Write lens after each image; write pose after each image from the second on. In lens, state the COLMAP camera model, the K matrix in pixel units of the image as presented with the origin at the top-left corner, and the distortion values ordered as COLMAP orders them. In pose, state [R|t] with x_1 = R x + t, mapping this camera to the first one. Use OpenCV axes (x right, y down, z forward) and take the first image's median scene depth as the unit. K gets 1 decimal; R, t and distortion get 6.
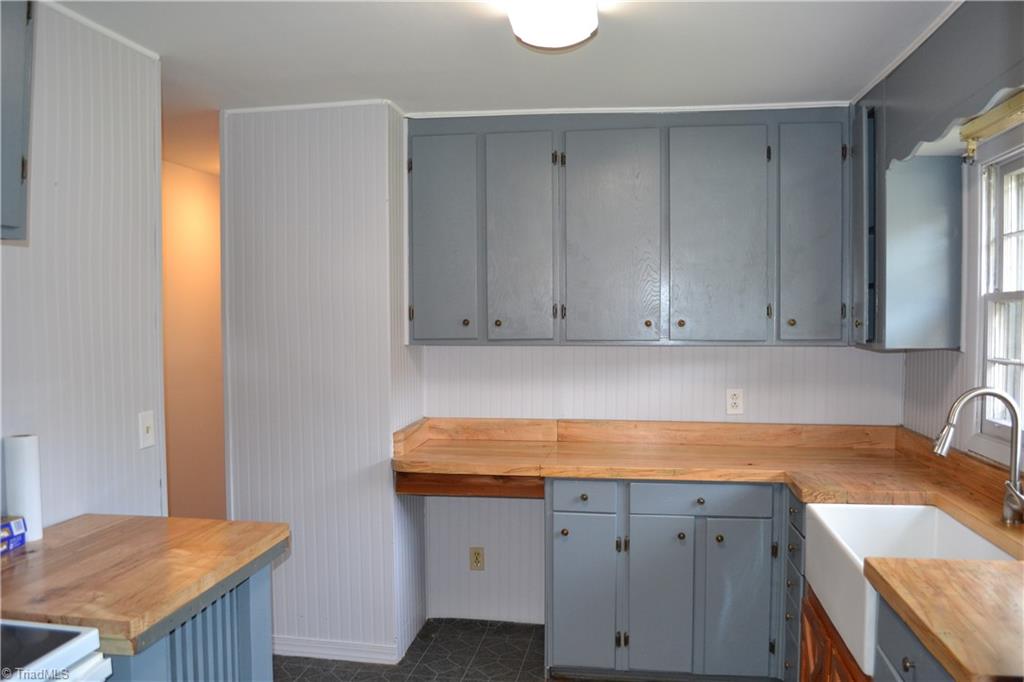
lens RADIAL K [[818.7, 0, 515.6], [0, 818.7, 355.0], [0, 0, 1]] dist [-0.083812, 0.012809]
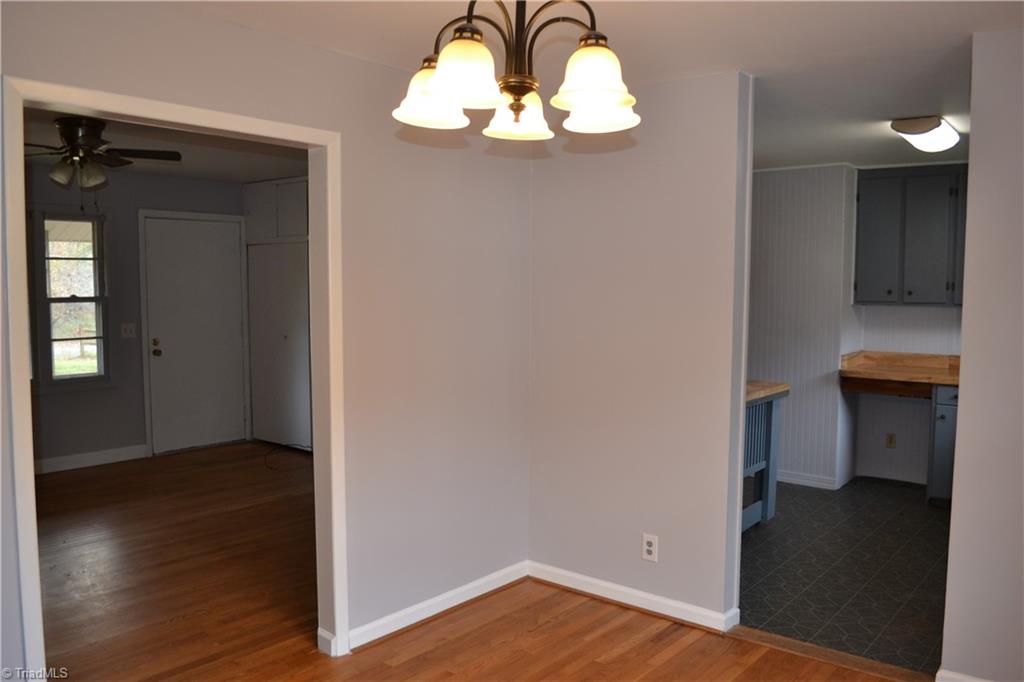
lens RADIAL K [[818.7, 0, 515.6], [0, 818.7, 355.0], [0, 0, 1]] dist [-0.083812, 0.012809]
pose [[0.862478, 0.050650, -0.503553, 0.114778], [-0.031376, 0.998417, 0.046686, 0.036106], [0.505120, -0.024466, 0.862702, -0.811014]]
